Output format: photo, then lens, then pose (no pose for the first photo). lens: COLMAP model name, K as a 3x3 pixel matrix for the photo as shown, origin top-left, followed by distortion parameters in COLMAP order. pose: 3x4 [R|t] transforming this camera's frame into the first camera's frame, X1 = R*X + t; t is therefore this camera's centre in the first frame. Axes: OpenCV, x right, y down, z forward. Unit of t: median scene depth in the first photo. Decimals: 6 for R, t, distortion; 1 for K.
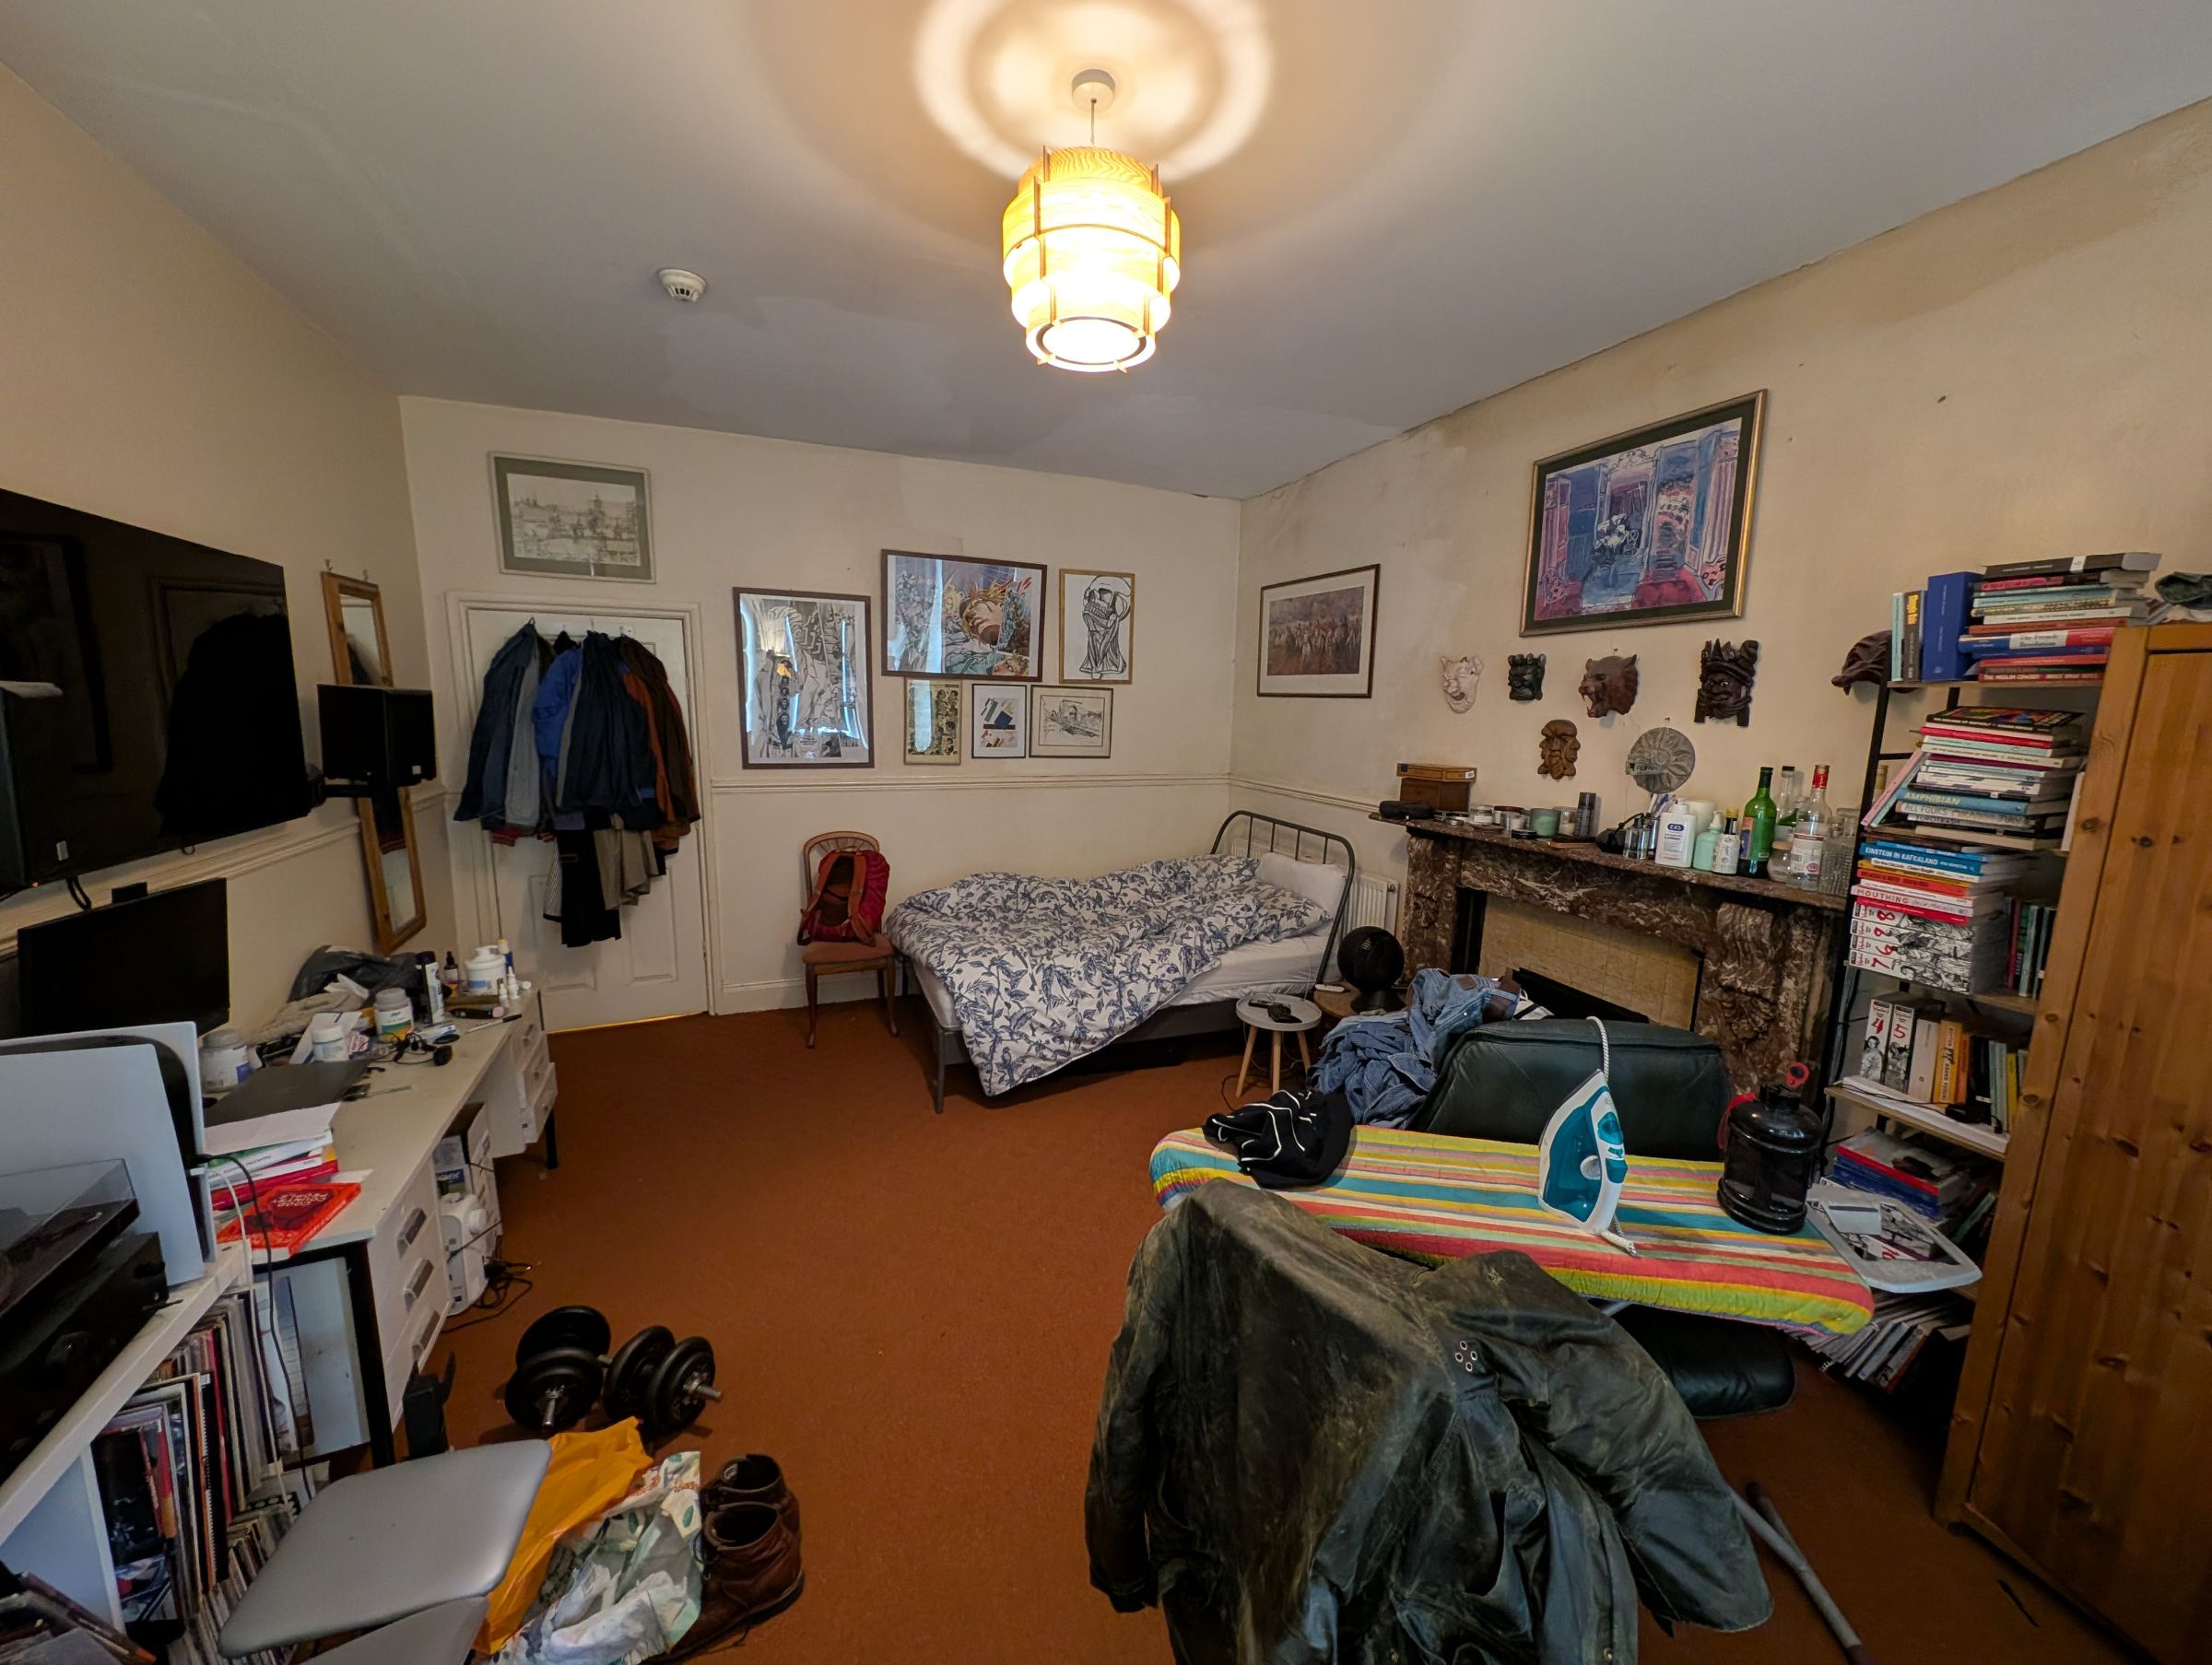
lens RADIAL K [[834.4, 0, 1113.8], [0, 834.4, 842.1], [0, 0, 1]] dist [-0.004014, -0.001148]
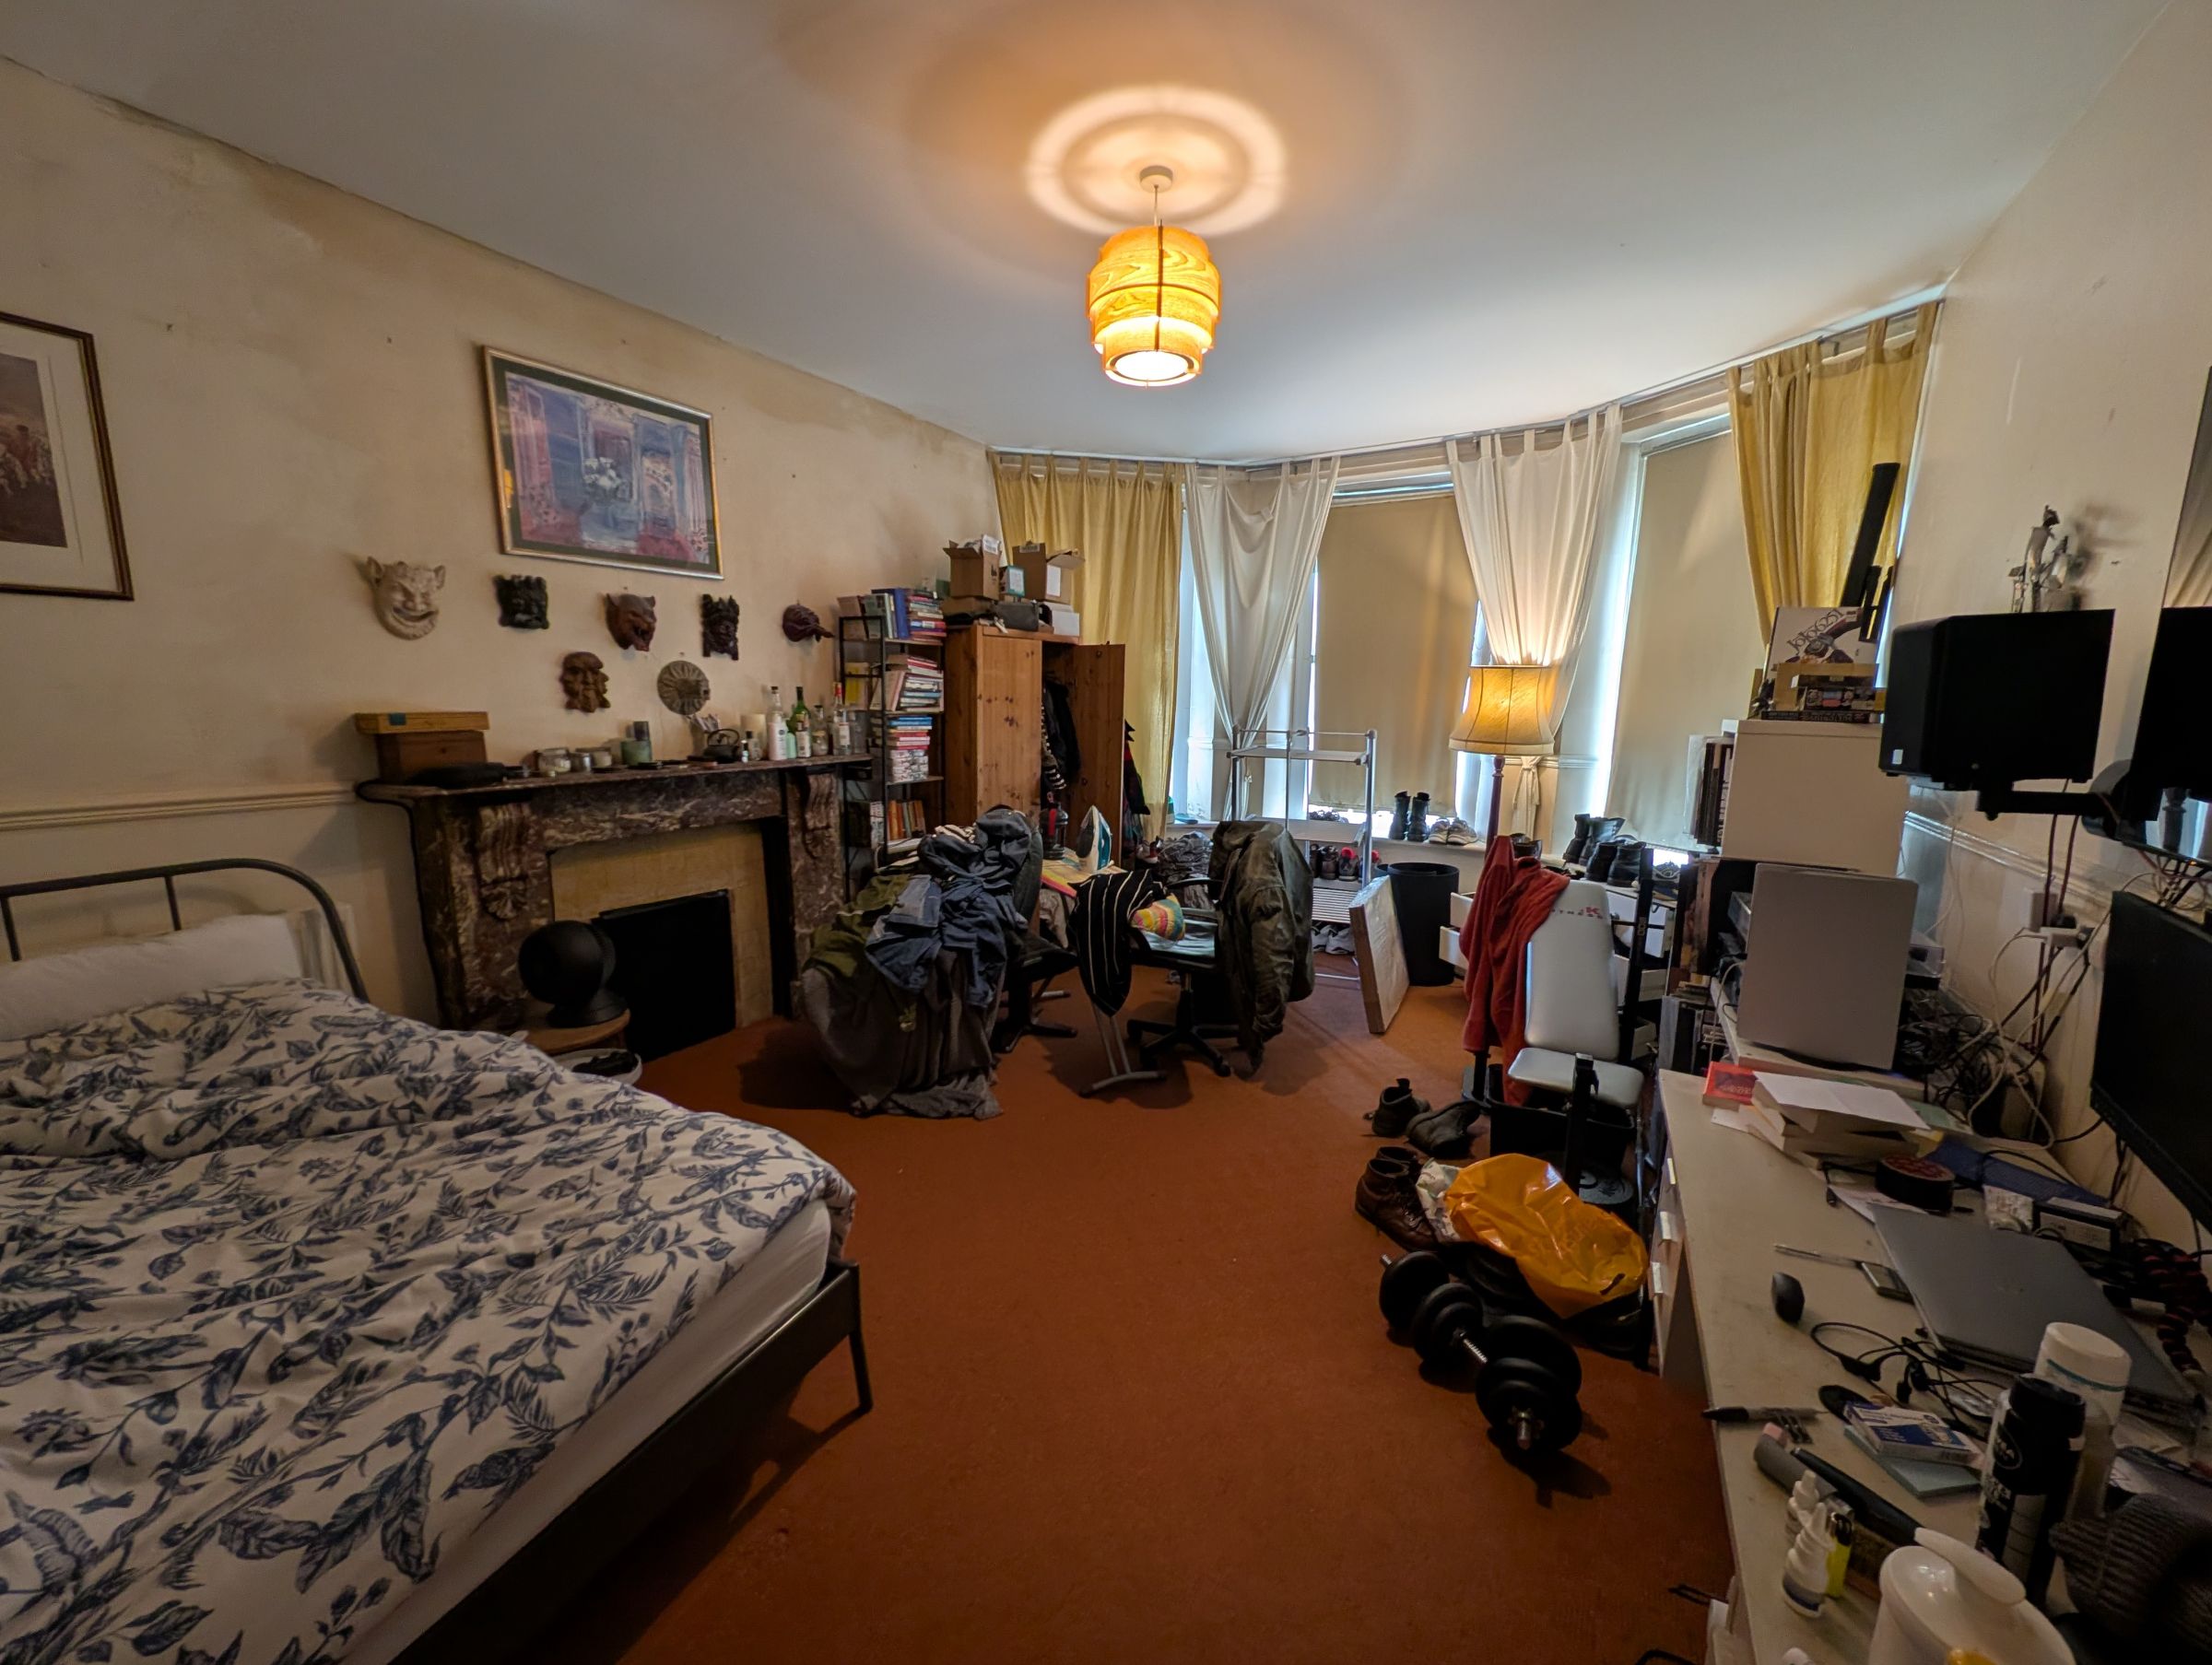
lens RADIAL K [[834.4, 0, 1115.5], [0, 834.4, 821.2], [0, 0, 1]] dist [-0.004014, -0.001148]
pose [[-0.604784, -0.149335, 0.782263, -0.678539], [0.104291, 0.958952, 0.263694, -0.157915], [-0.789531, 0.241062, -0.564384, 1.175828]]
